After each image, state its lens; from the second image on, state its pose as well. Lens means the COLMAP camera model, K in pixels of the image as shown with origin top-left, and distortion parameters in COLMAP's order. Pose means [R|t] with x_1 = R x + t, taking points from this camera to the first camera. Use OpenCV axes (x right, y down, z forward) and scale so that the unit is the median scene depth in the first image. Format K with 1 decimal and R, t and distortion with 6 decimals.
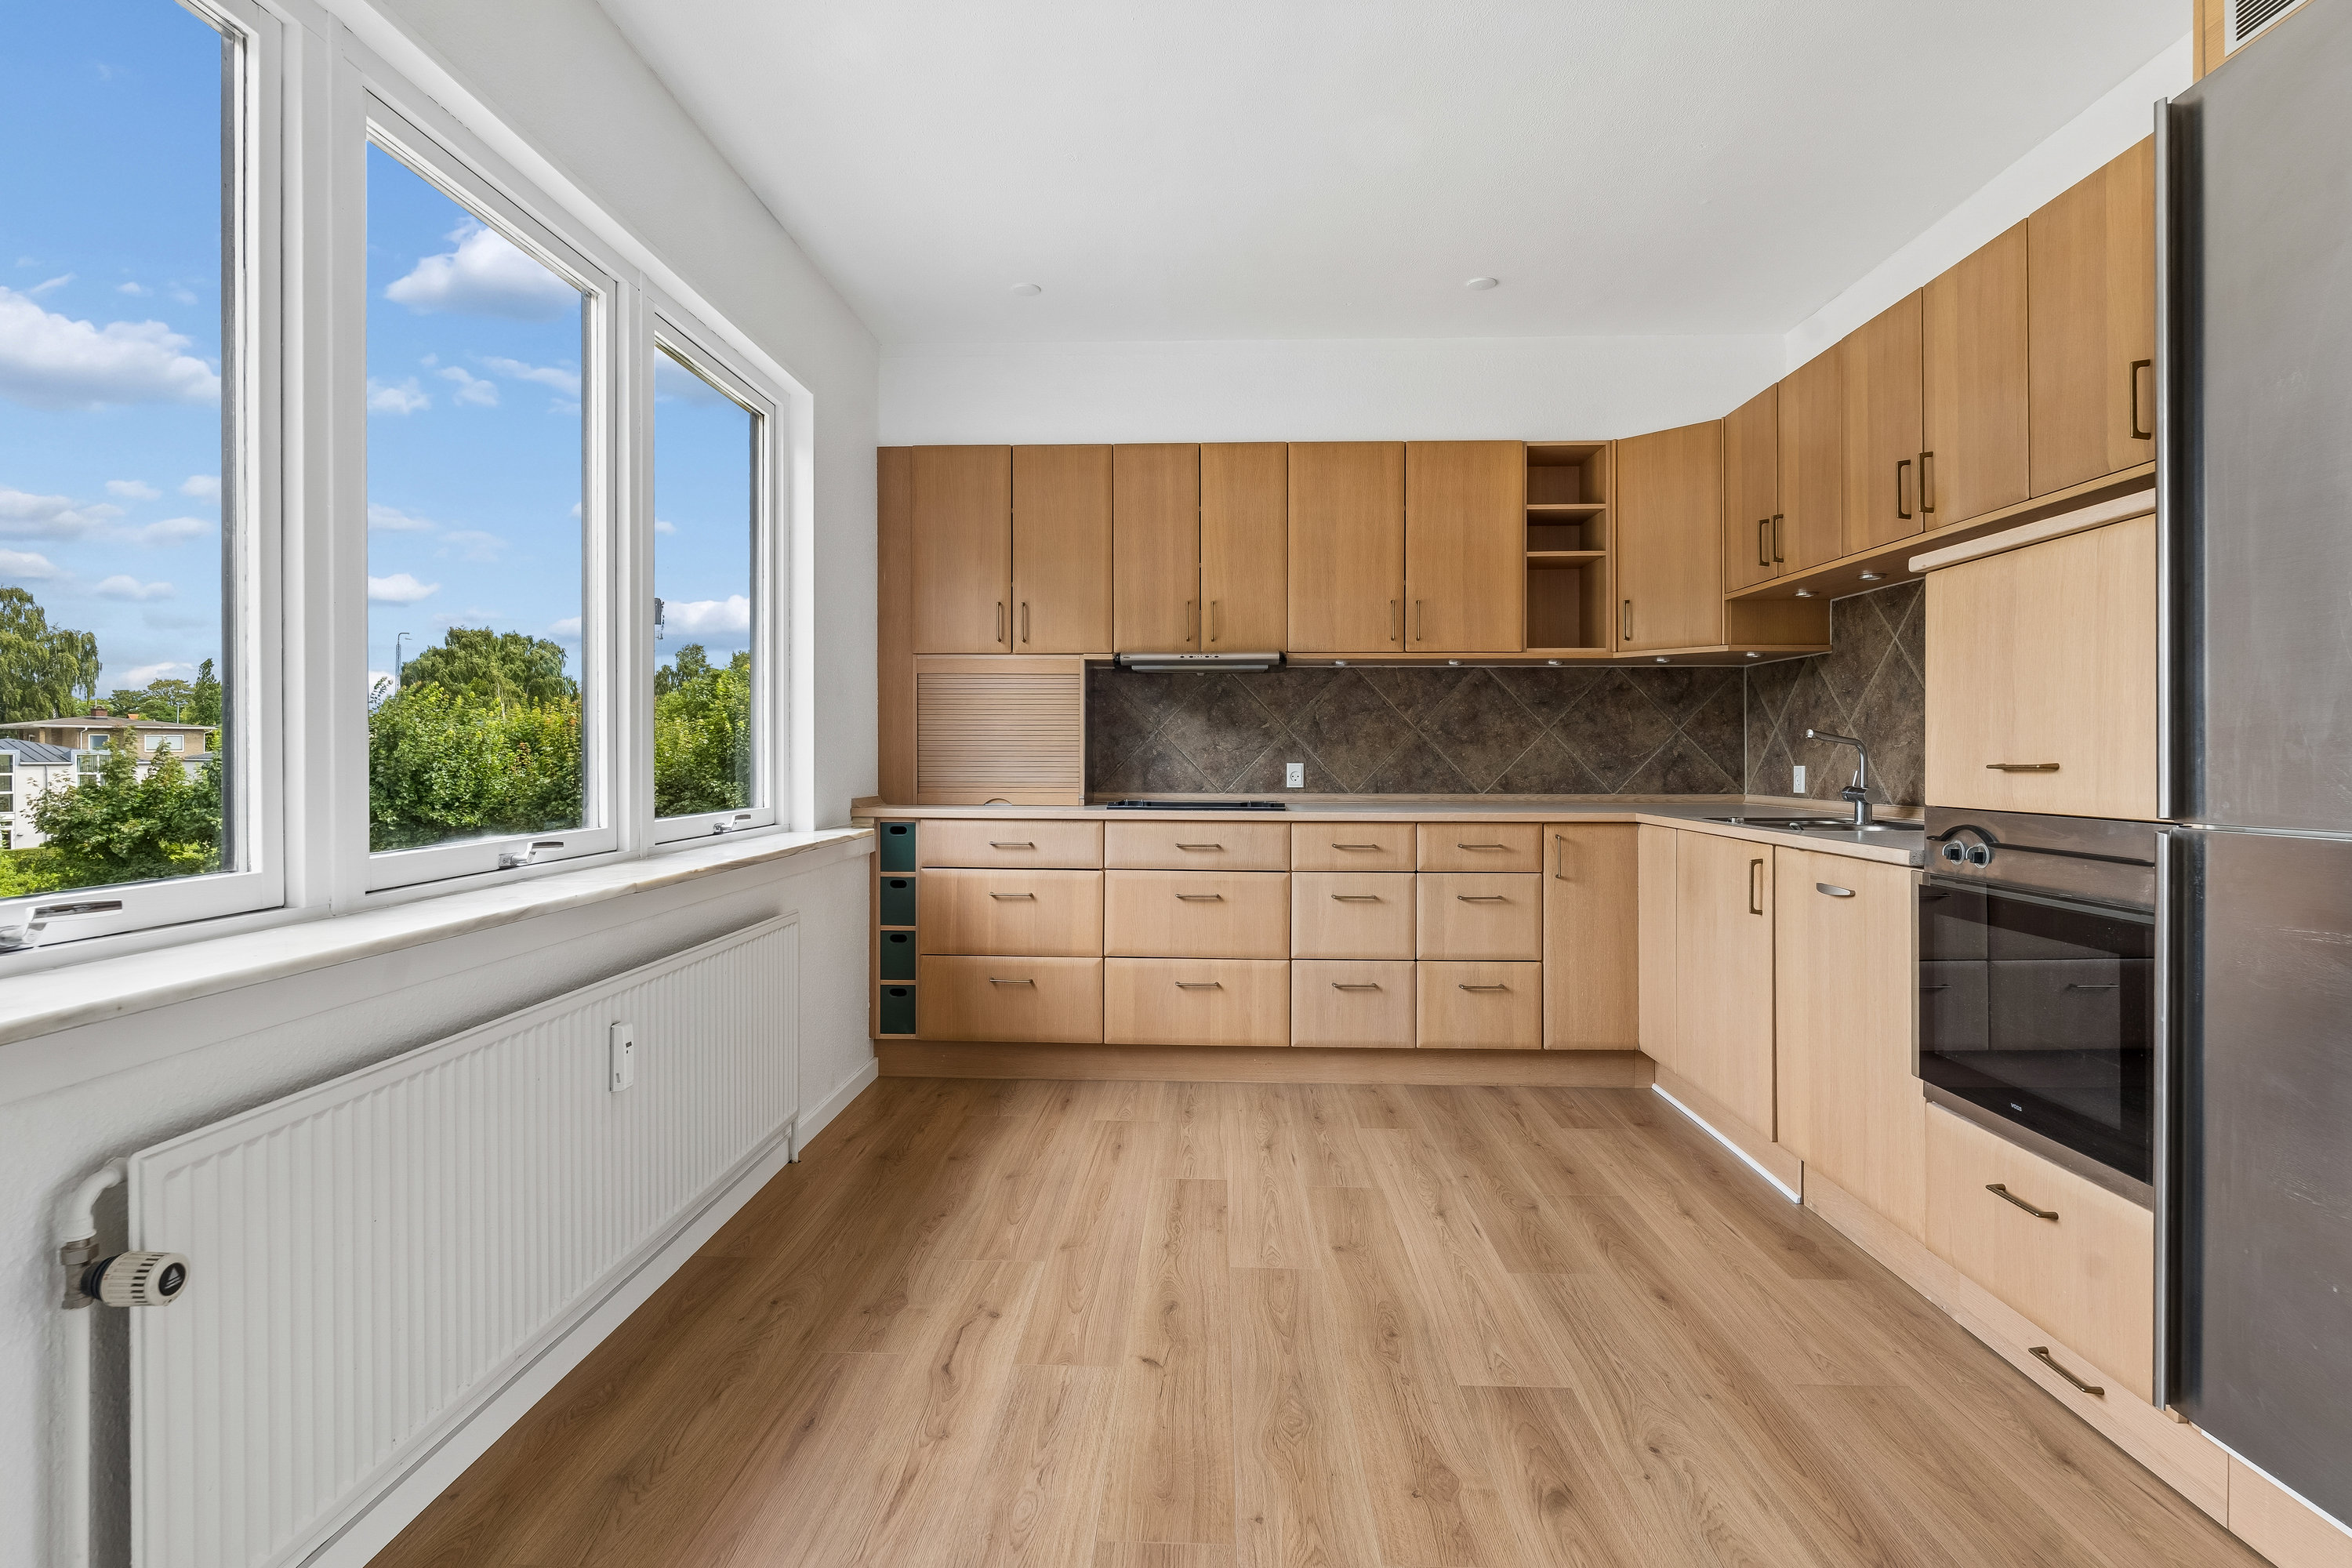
lens RADIAL K [[1213.2, 0, 1200.2], [0, 1213.2, 768.1], [0, 0, 1]] dist [-0.003879, 0.000715]
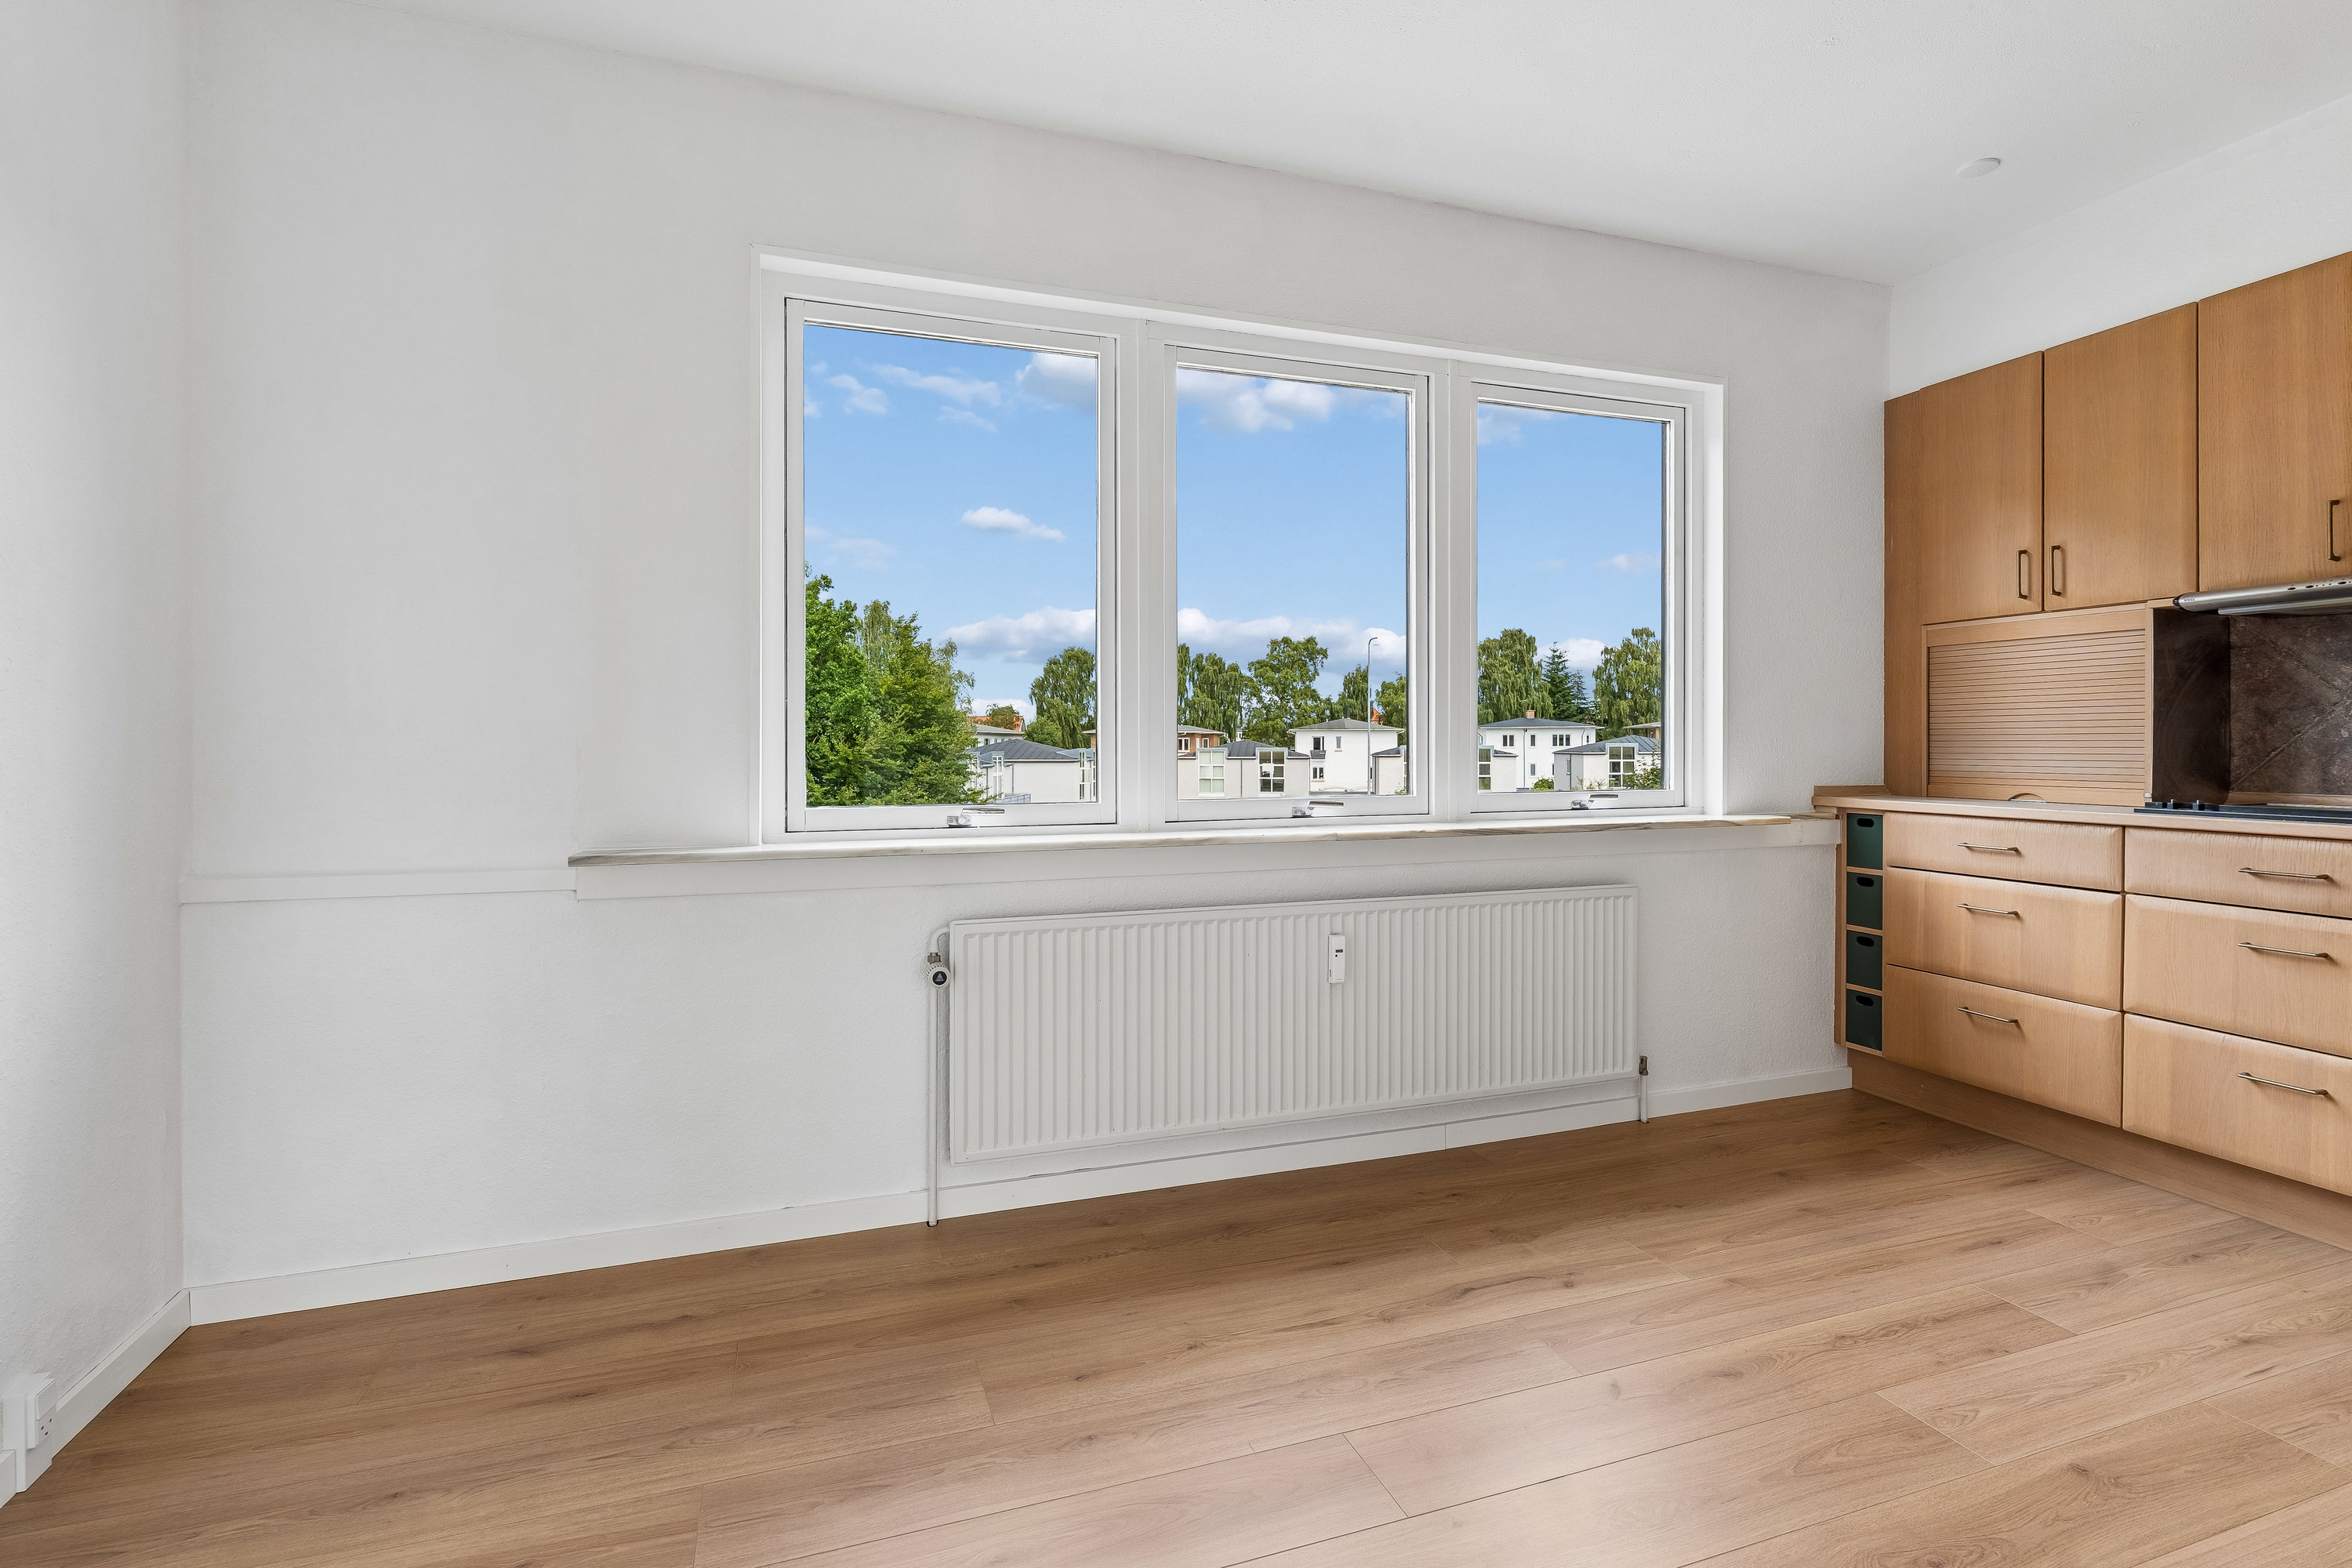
lens RADIAL K [[1105.0, 0, 1128.1], [0, 1105.0, 753.2], [0, 0, 1]] dist [-0.004090, 0.000415]
pose [[0.320900, 0.003906, -0.947105, 0.361964], [-0.008412, 0.999964, 0.001274, 0.002842], [0.947076, 0.007559, 0.320922, 0.211830]]
